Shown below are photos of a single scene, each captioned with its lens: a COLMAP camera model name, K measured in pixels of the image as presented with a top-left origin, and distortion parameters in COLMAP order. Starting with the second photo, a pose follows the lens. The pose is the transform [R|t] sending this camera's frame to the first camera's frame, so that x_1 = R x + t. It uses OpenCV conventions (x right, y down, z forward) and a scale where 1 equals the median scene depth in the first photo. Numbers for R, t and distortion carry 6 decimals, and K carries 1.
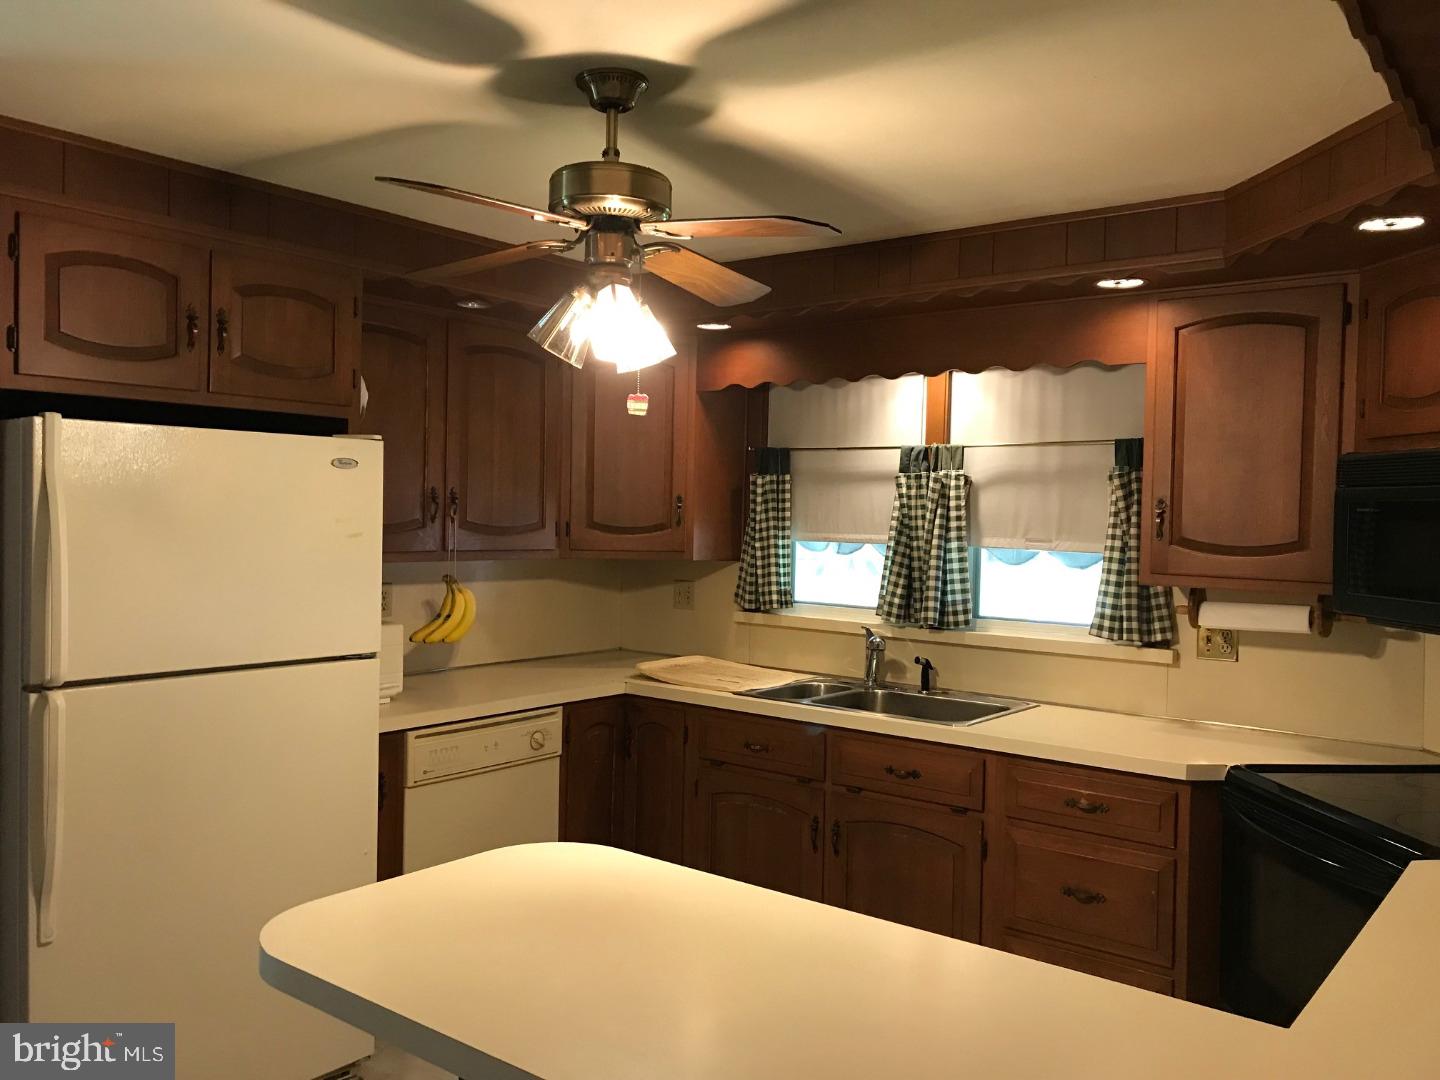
lens RADIAL K [[1191.4, 0, 716.9], [0, 1191.4, 519.5], [0, 0, 1]] dist [0.082992, -0.102722]
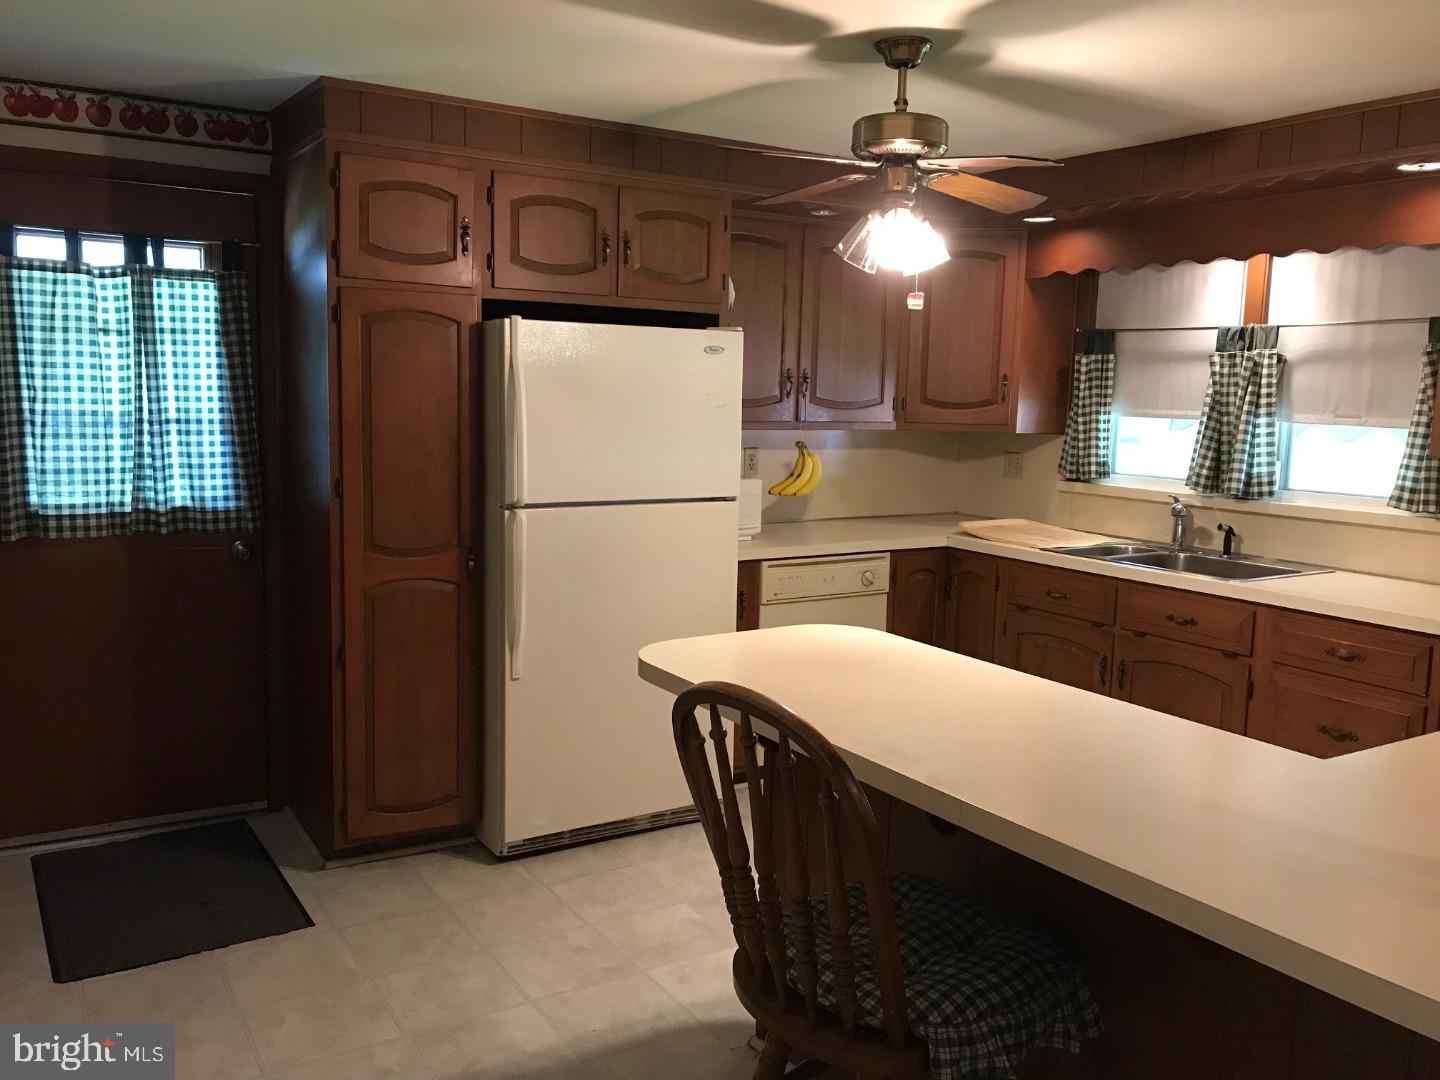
lens RADIAL K [[1191.4, 0, 716.9], [0, 1191.4, 519.5], [0, 0, 1]] dist [0.082992, -0.102722]
pose [[0.946080, 0.038807, -0.321600, 0.088238], [-0.006903, 0.994988, 0.099757, 0.005441], [0.323859, -0.092158, 0.941606, -0.175053]]
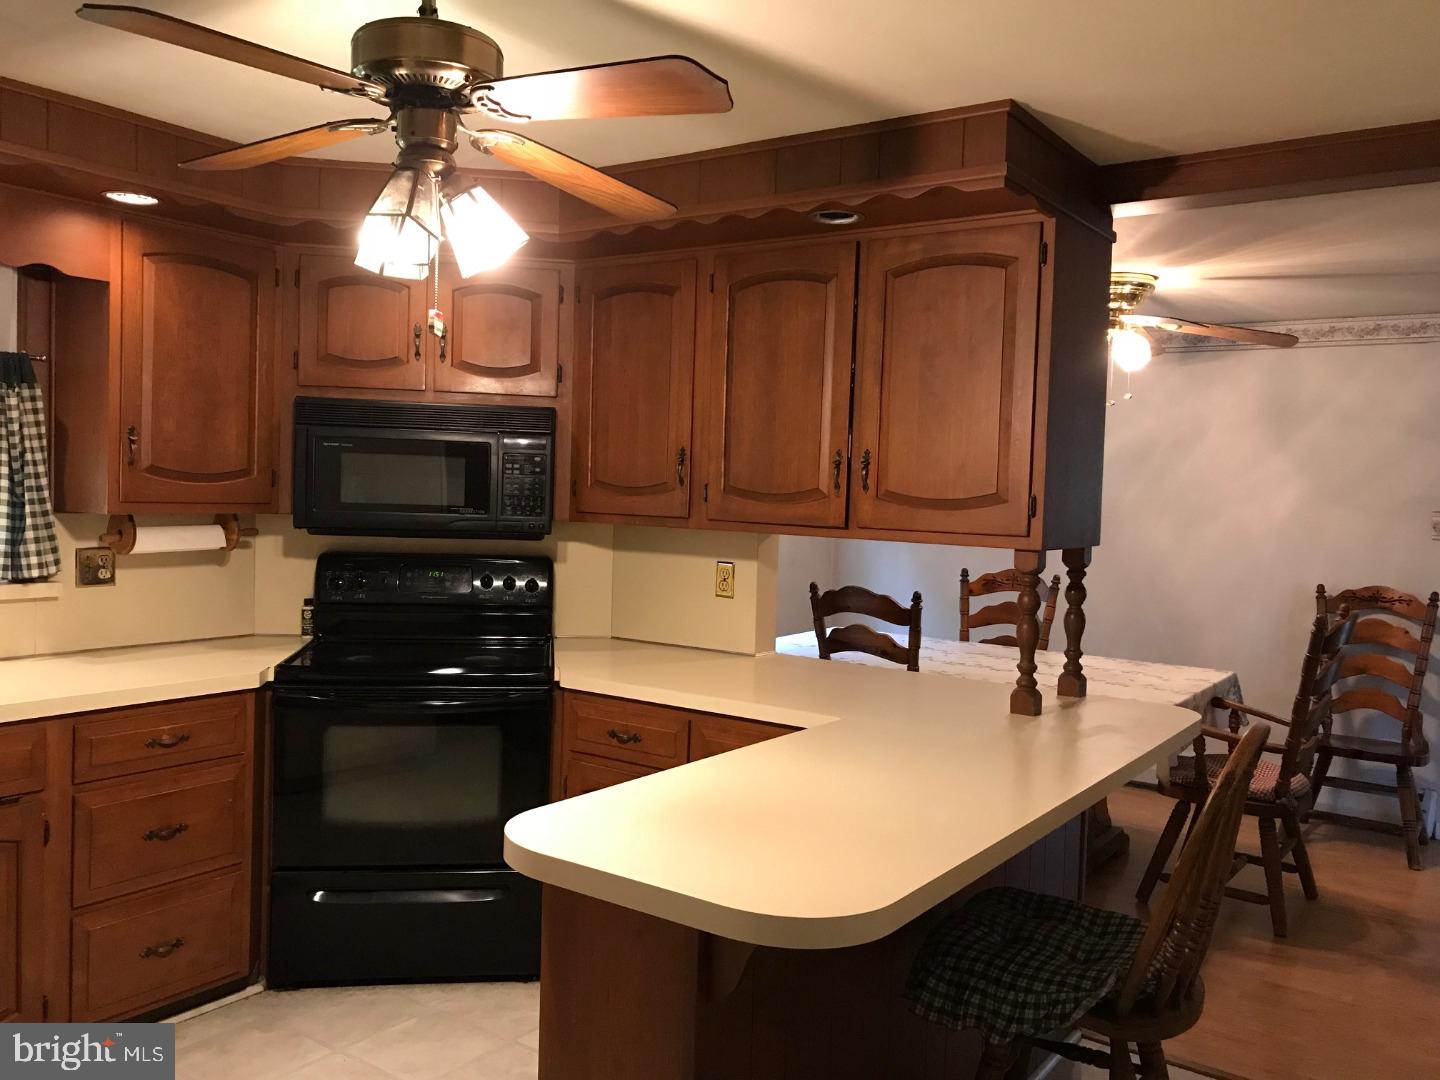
lens RADIAL K [[1191.4, 0, 716.9], [0, 1191.4, 519.5], [0, 0, 1]] dist [0.082992, -0.102722]
pose [[-0.058010, -0.048562, 0.997134, -0.533146], [-0.024143, 0.998592, 0.047228, 0.001626], [-0.998024, -0.021334, -0.059101, 0.481950]]
